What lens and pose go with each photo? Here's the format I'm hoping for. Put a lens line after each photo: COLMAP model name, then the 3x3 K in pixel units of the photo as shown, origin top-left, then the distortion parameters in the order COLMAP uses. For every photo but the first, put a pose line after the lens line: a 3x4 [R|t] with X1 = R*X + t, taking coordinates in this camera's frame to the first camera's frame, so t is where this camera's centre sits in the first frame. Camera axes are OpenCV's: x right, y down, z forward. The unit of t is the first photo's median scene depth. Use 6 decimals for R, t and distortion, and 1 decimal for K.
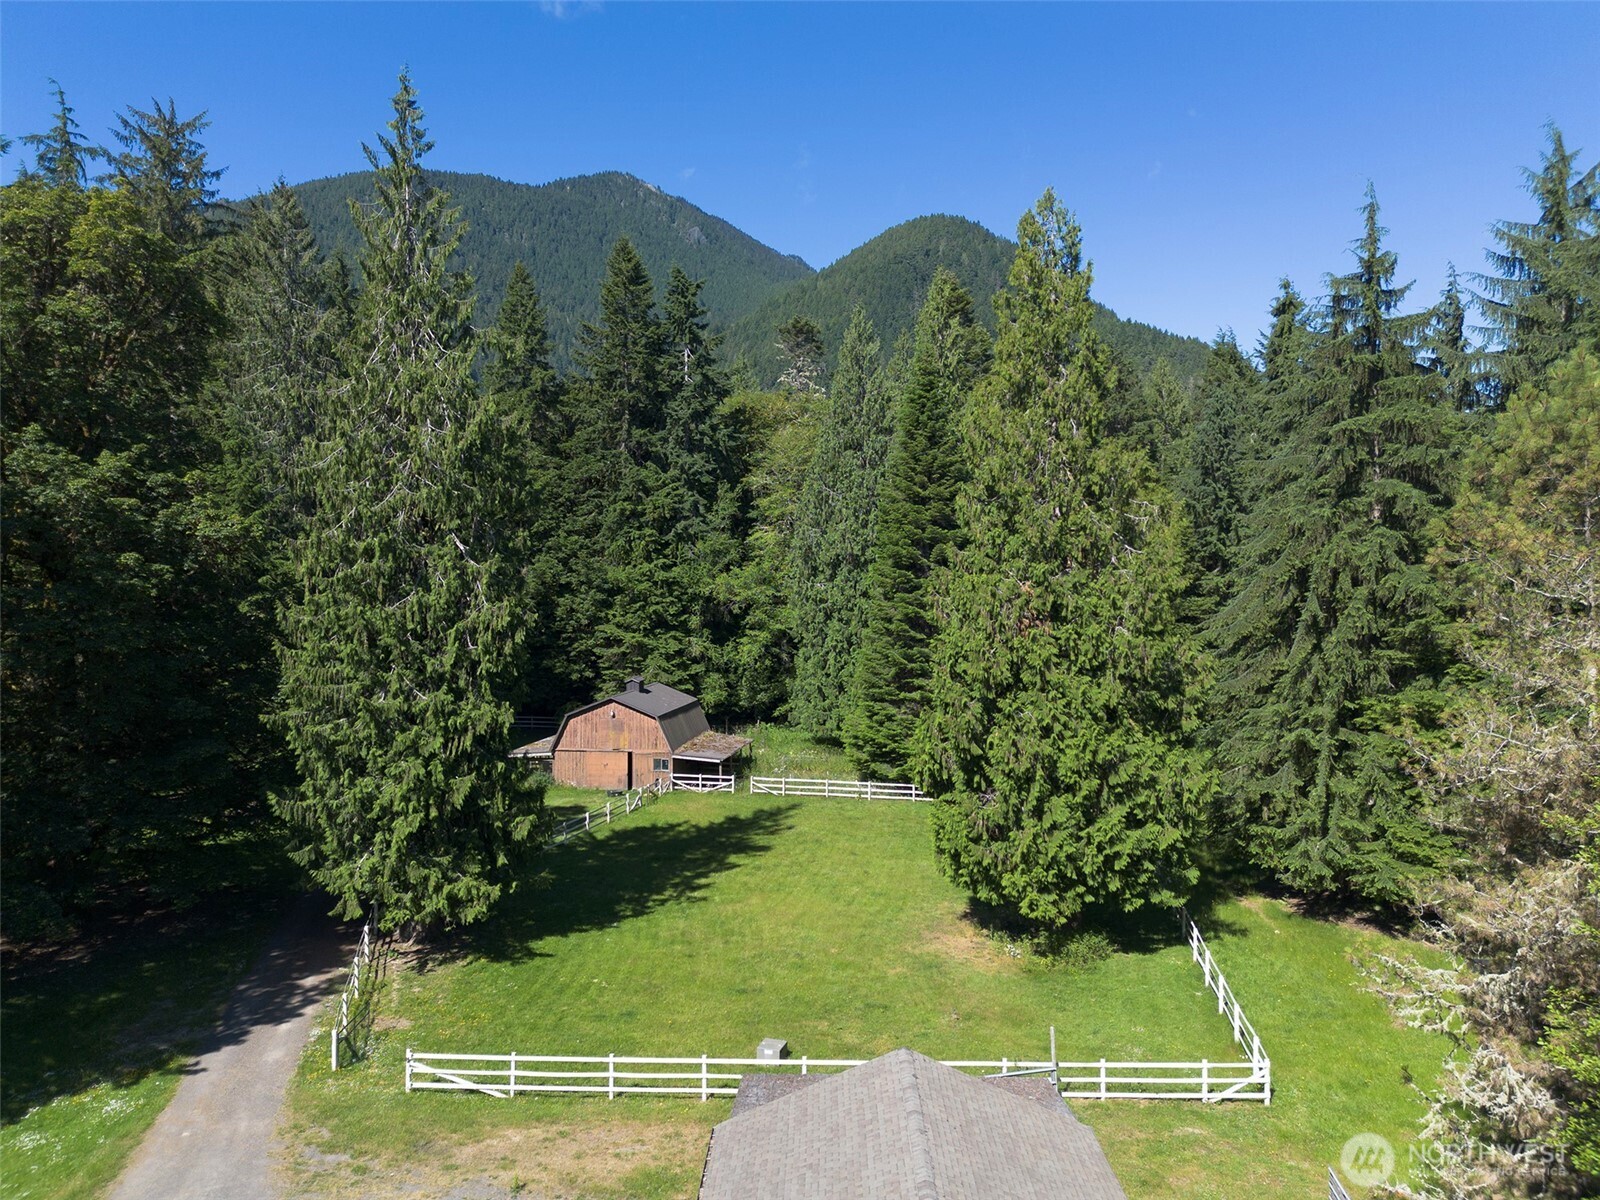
lens RADIAL K [[1113.7, 0, 800.0], [0, 1113.7, 600.0], [0, 0, 1]] dist [0.014586, 0.001097]
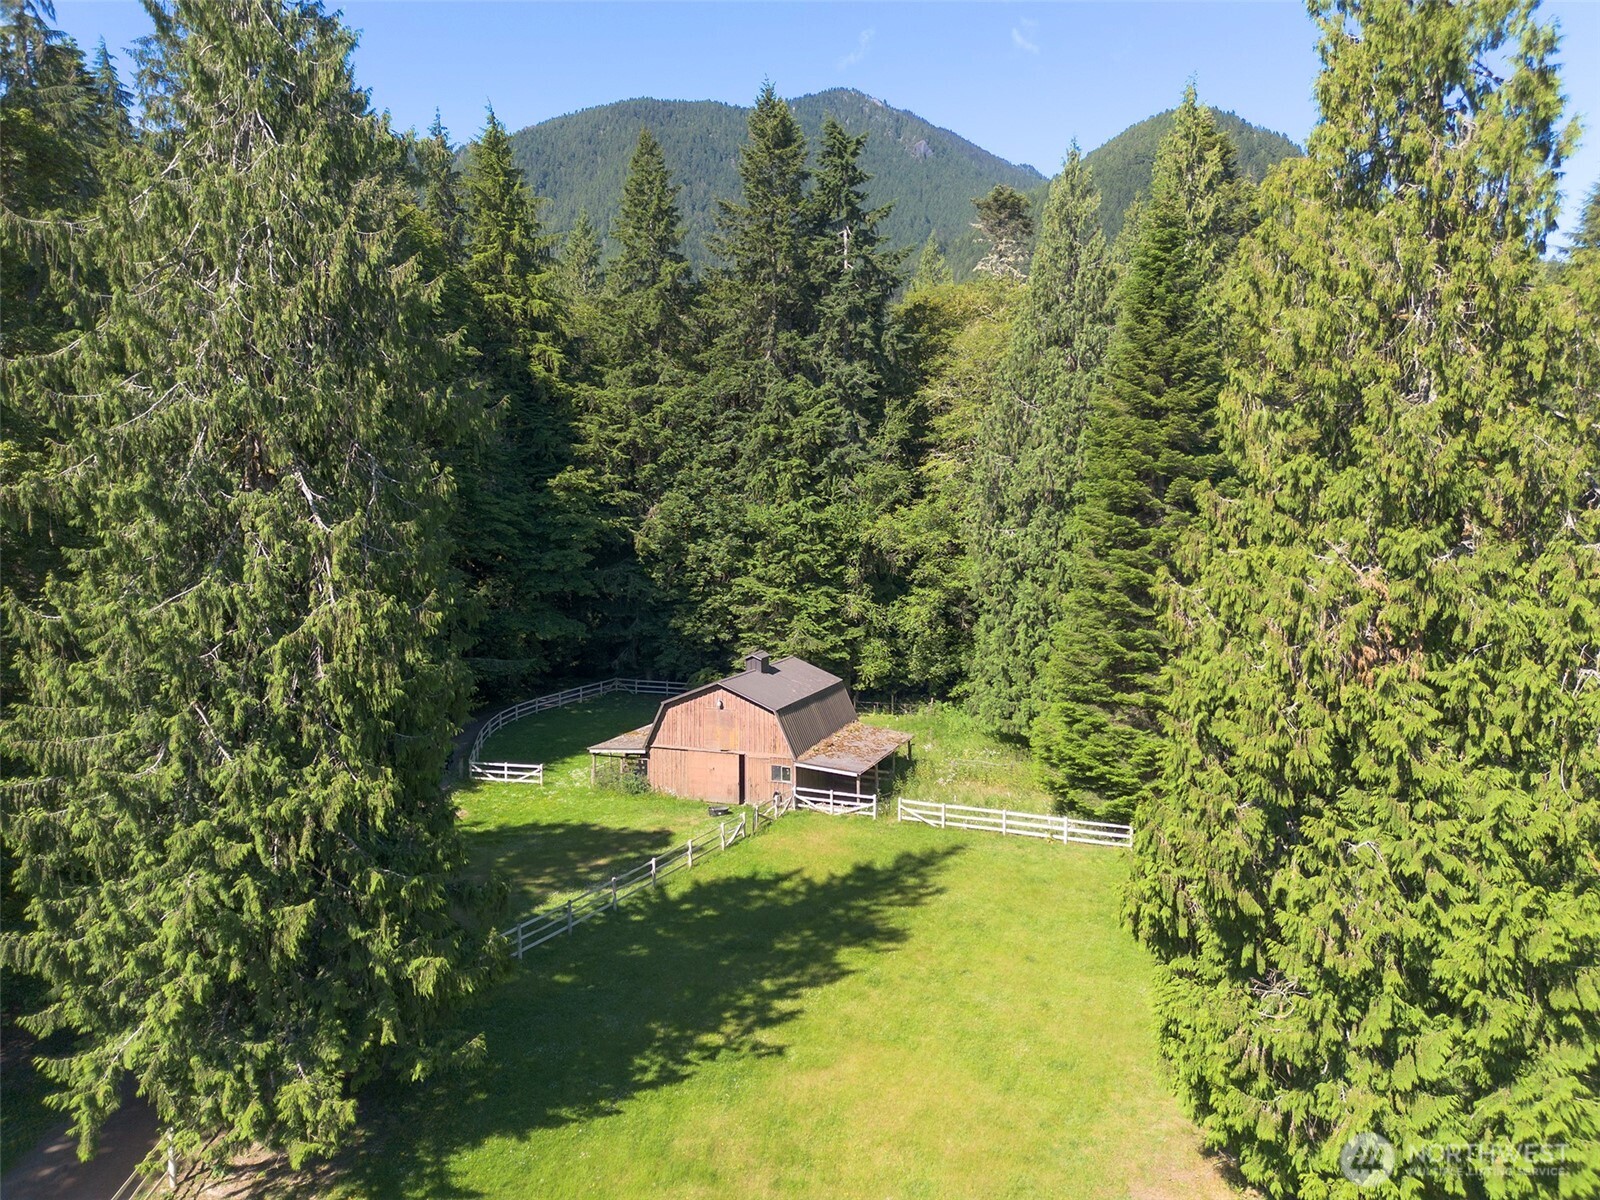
lens RADIAL K [[1118.8, 0, 777.3], [0, 1118.8, 602.2], [0, 0, 1]] dist [0.063032, -0.107252]
pose [[0.976805, 0.016565, -0.213488, 0.032625], [-0.002216, 0.997732, 0.067277, -0.019278], [0.214118, -0.065243, 0.974626, 0.268993]]
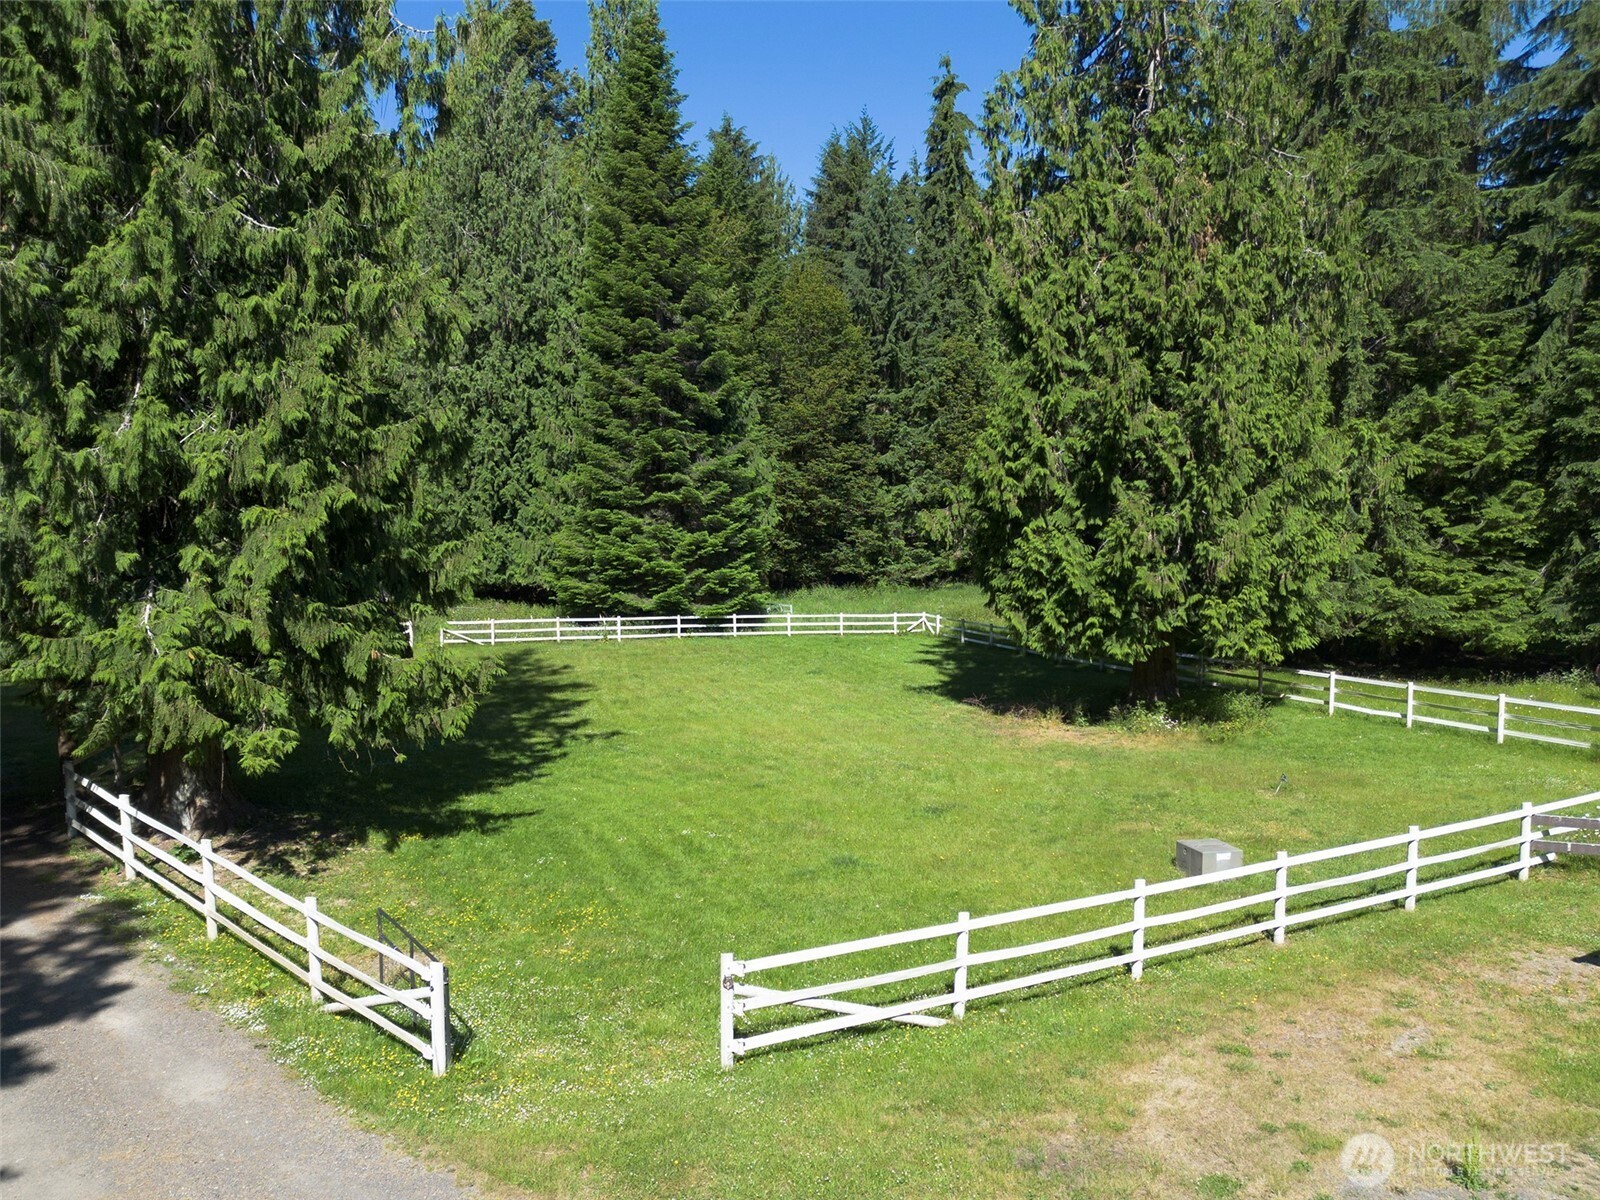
lens RADIAL K [[1185.2, 0, 799.9], [0, 1185.2, 693.3], [0, 0, 1]] dist [0.002963, -0.001022]
pose [[0.860415, -0.072874, 0.504356, -0.216401], [0.008620, 0.991662, 0.128579, 0.111090], [-0.509520, -0.106283, 0.853869, 0.276816]]
